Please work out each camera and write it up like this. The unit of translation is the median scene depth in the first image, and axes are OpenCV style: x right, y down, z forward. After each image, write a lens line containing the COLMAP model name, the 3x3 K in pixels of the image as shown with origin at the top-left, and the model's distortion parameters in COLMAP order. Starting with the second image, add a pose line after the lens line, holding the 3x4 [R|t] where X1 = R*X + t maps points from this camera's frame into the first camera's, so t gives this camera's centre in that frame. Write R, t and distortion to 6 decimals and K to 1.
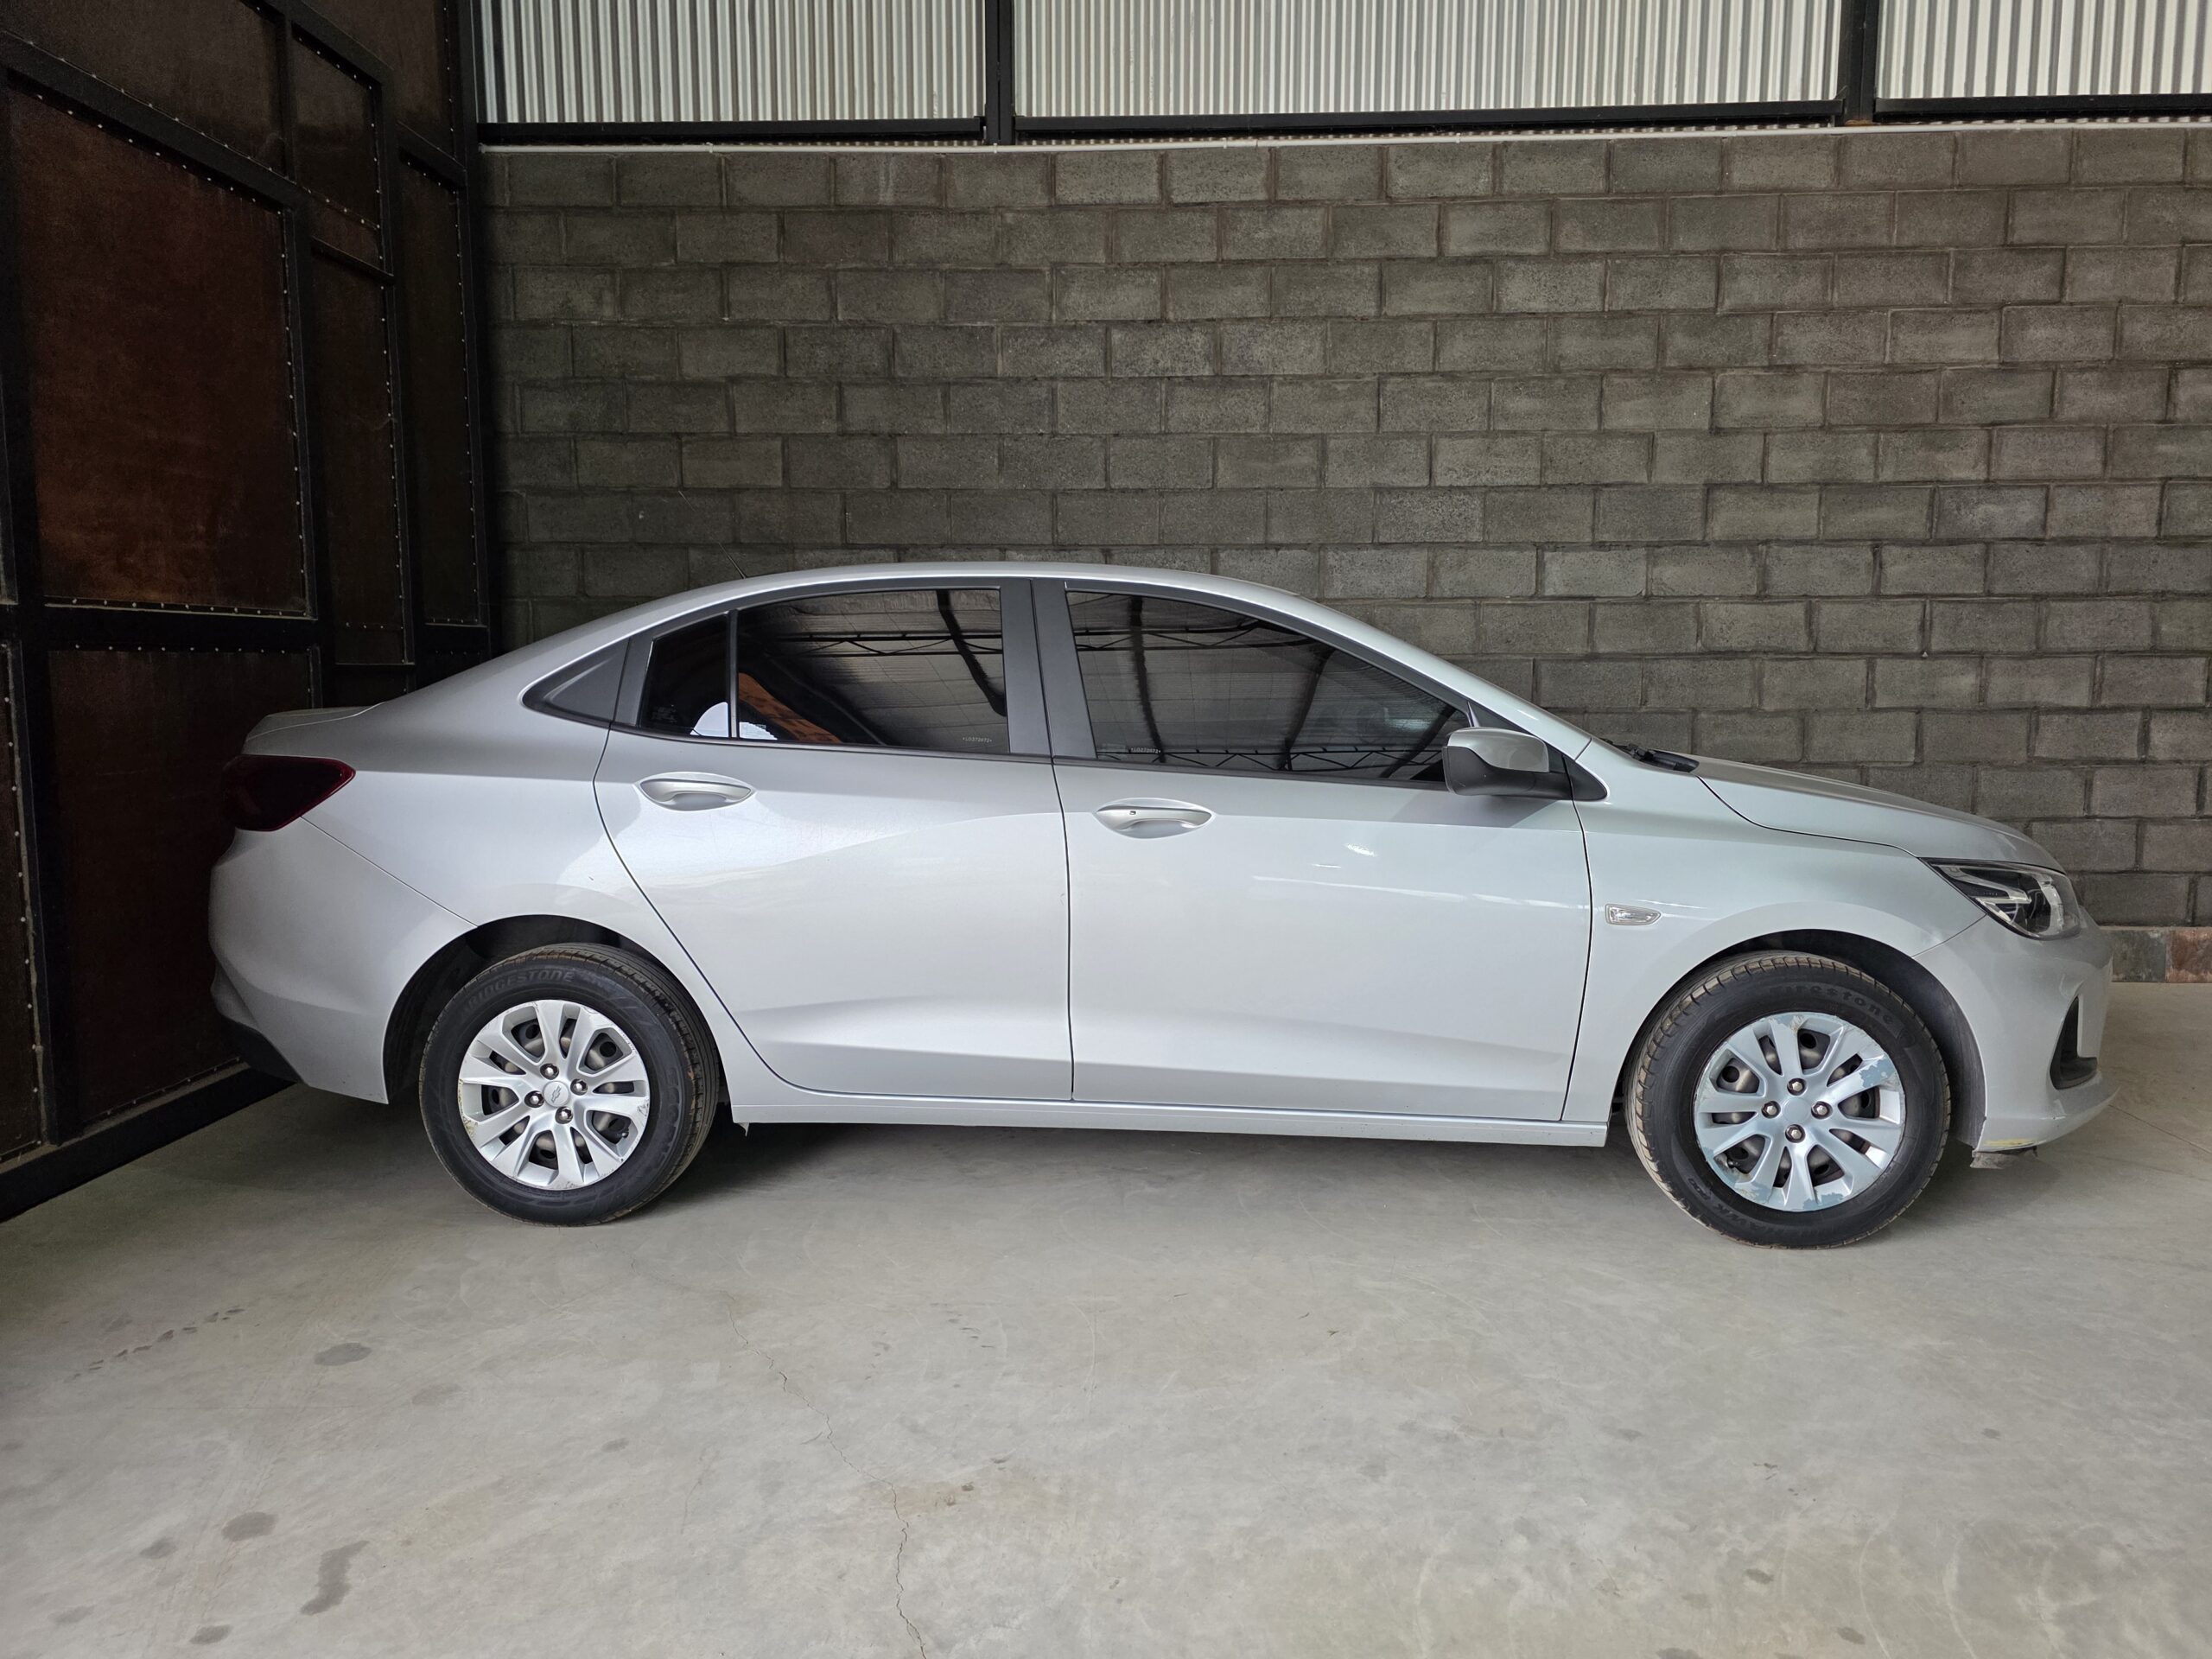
lens RADIAL K [[1497.4, 0, 1116.8], [0, 1497.4, 836.1], [0, 0, 1]] dist [0.038020, -0.040706]
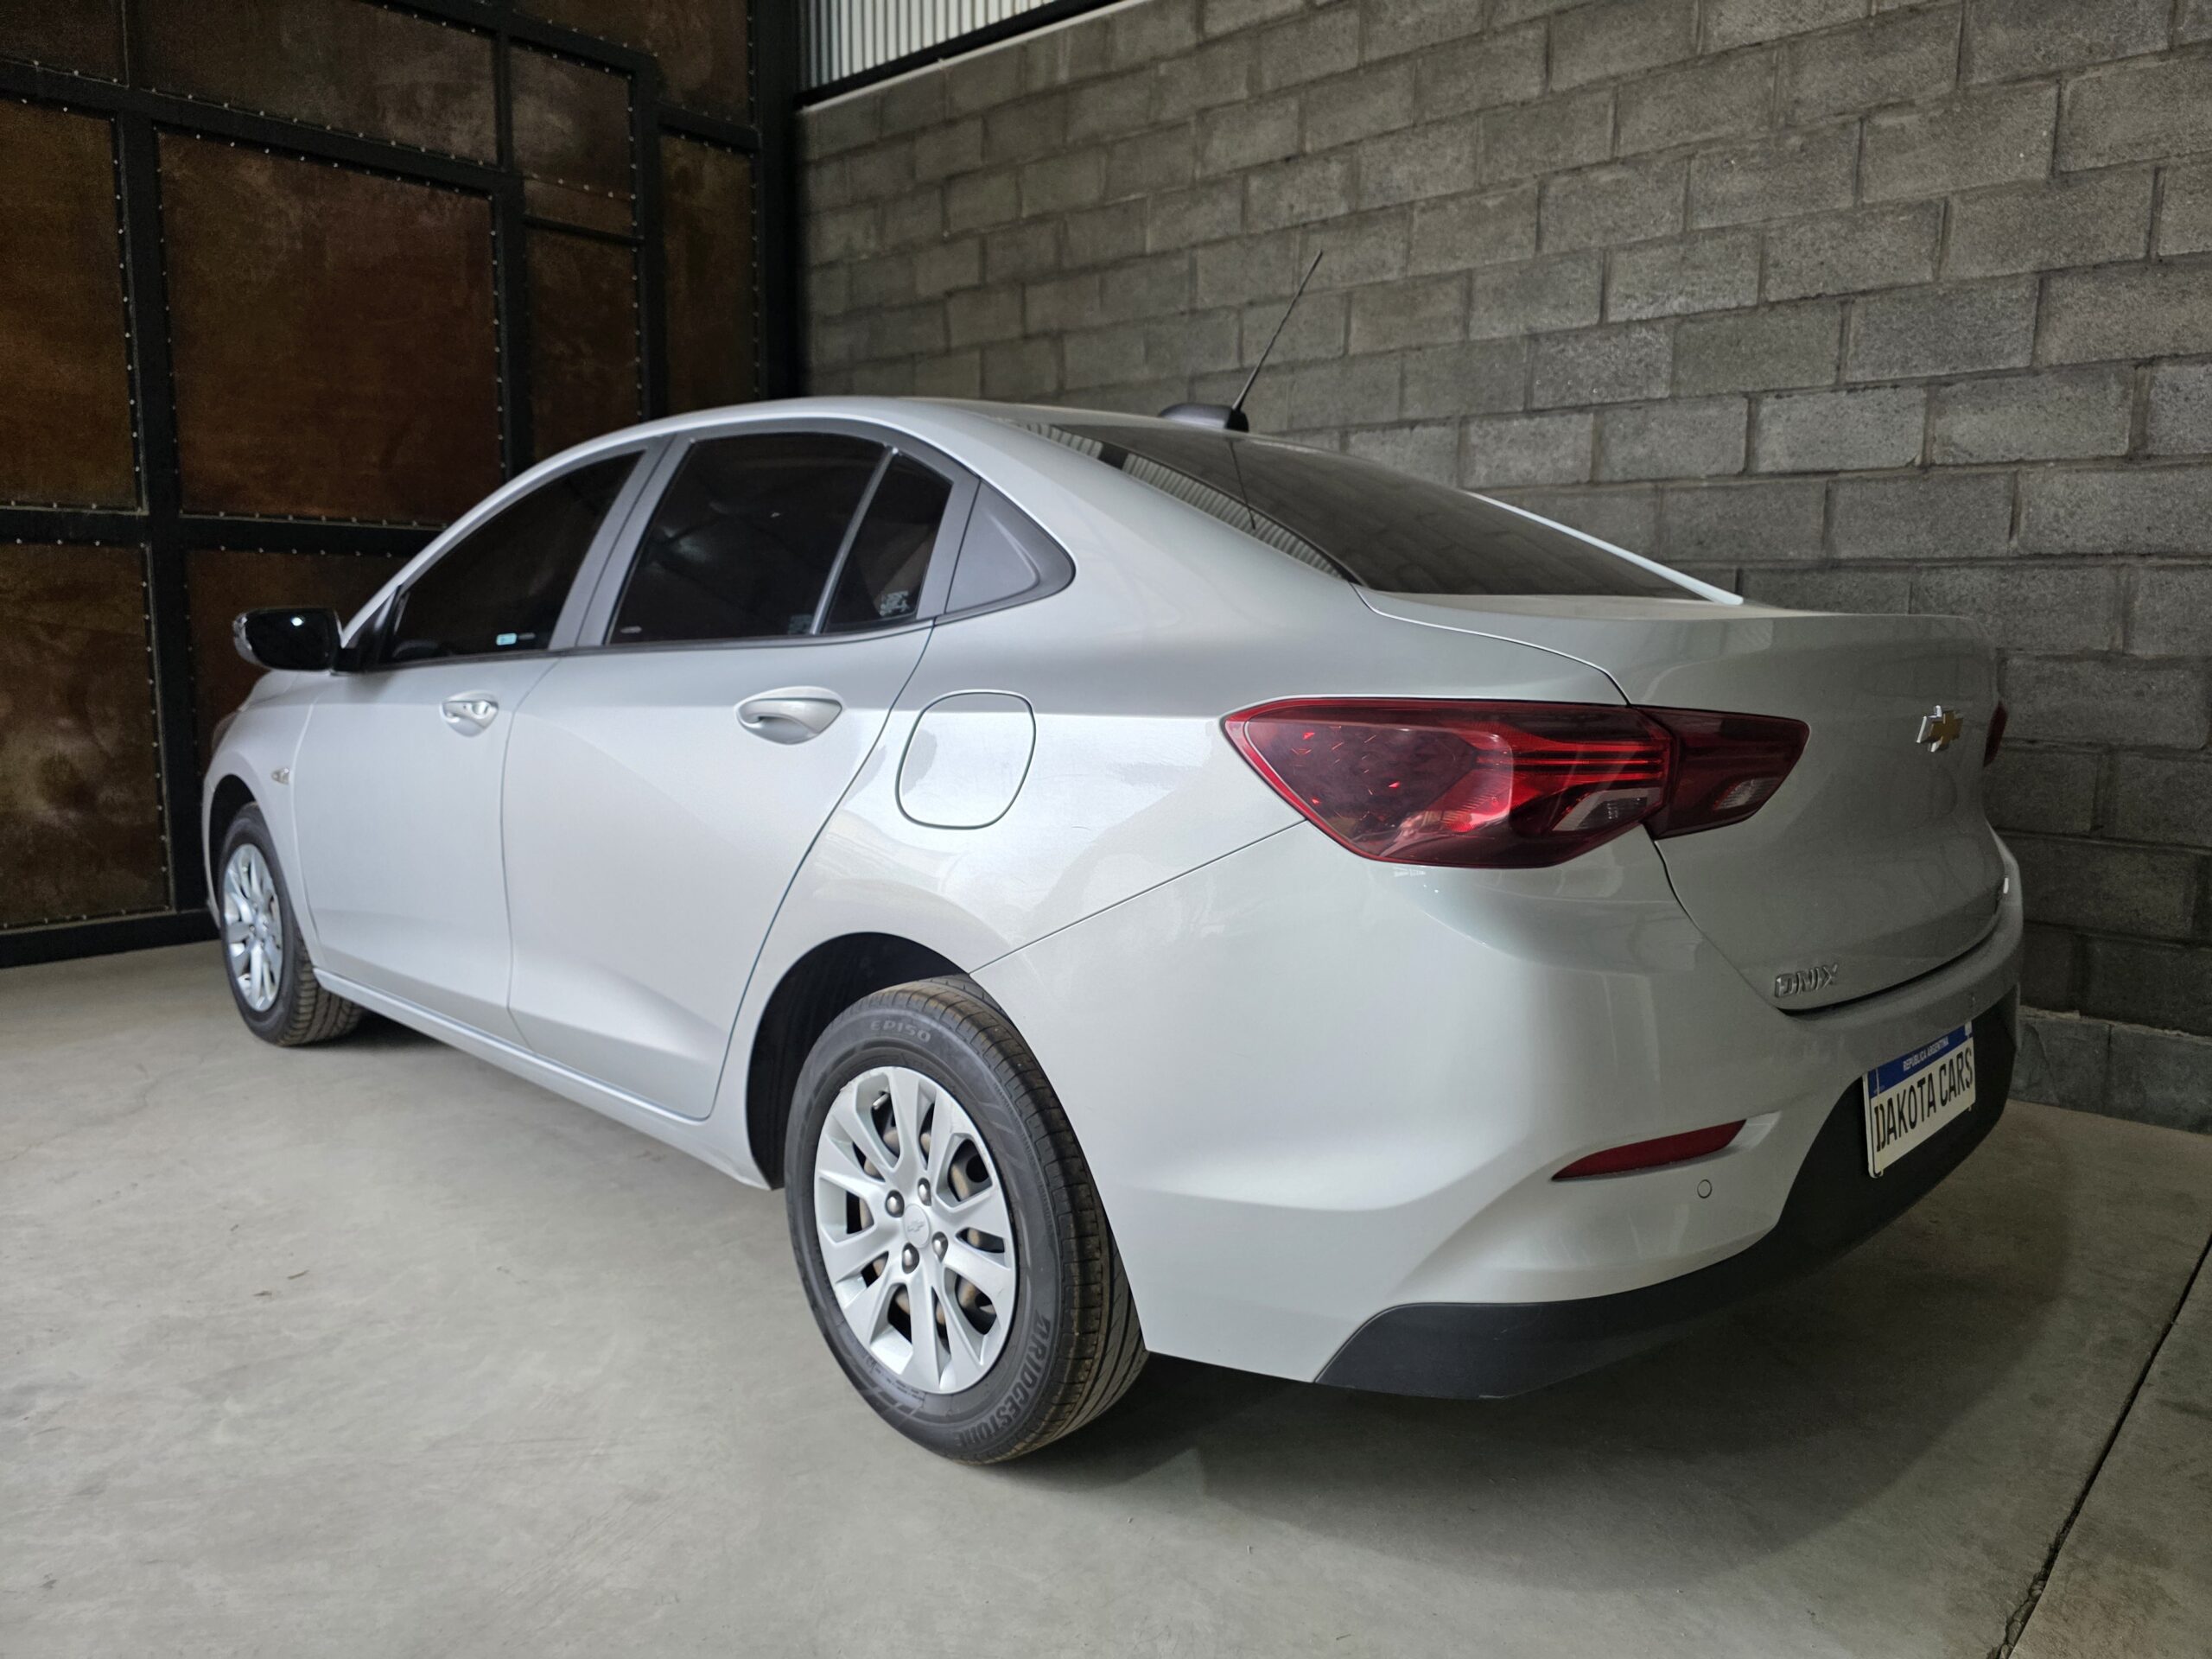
lens RADIAL K [[1495.3, 0, 1106.0], [0, 1495.3, 829.5], [0, 0, 1]] dist [0.012245, -0.020499]
pose [[0.762658, 0.105675, -0.638111, 0.509592], [-0.090384, 0.994295, 0.056637, -0.014390], [0.640456, 0.014480, 0.767859, 0.311435]]
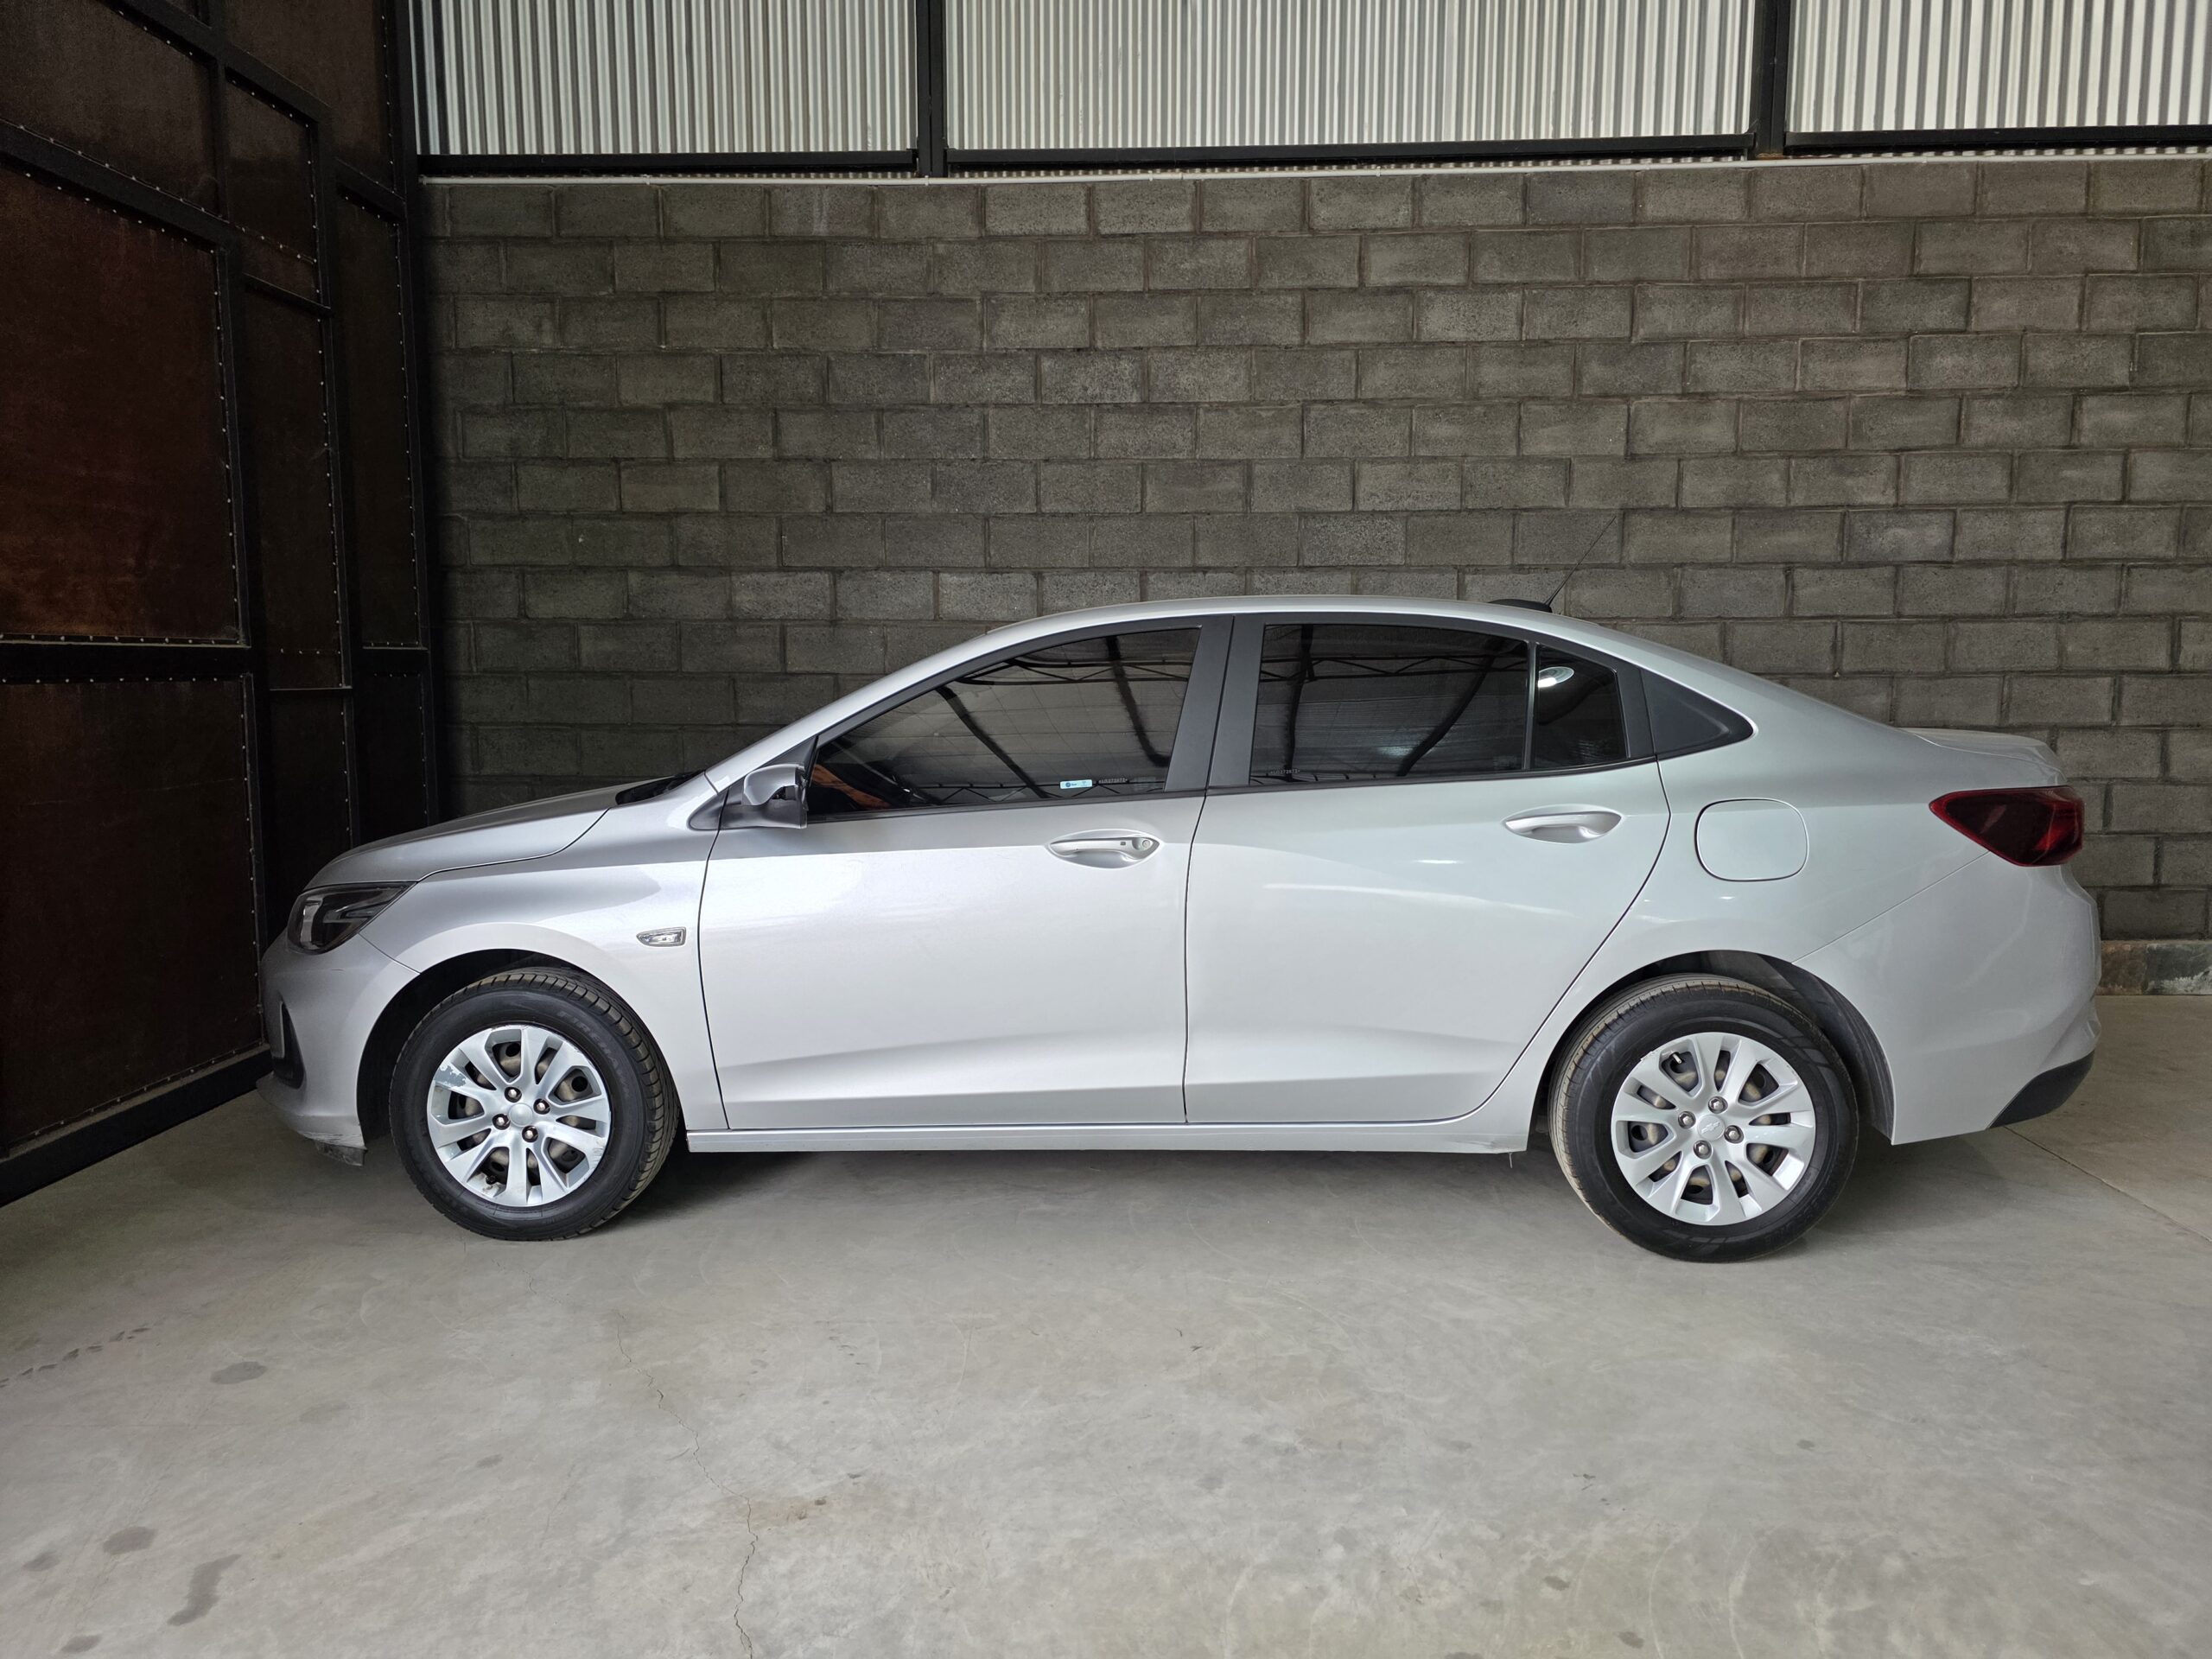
lens RADIAL K [[1497.9, 0, 1113.2], [0, 1497.9, 829.3], [0, 0, 1]] dist [0.036780, -0.040843]
pose [[0.999985, -0.001873, 0.005052, 0.039716], [0.001899, 0.999986, -0.005030, -0.011316], [-0.005042, 0.005039, 0.999975, -0.019691]]
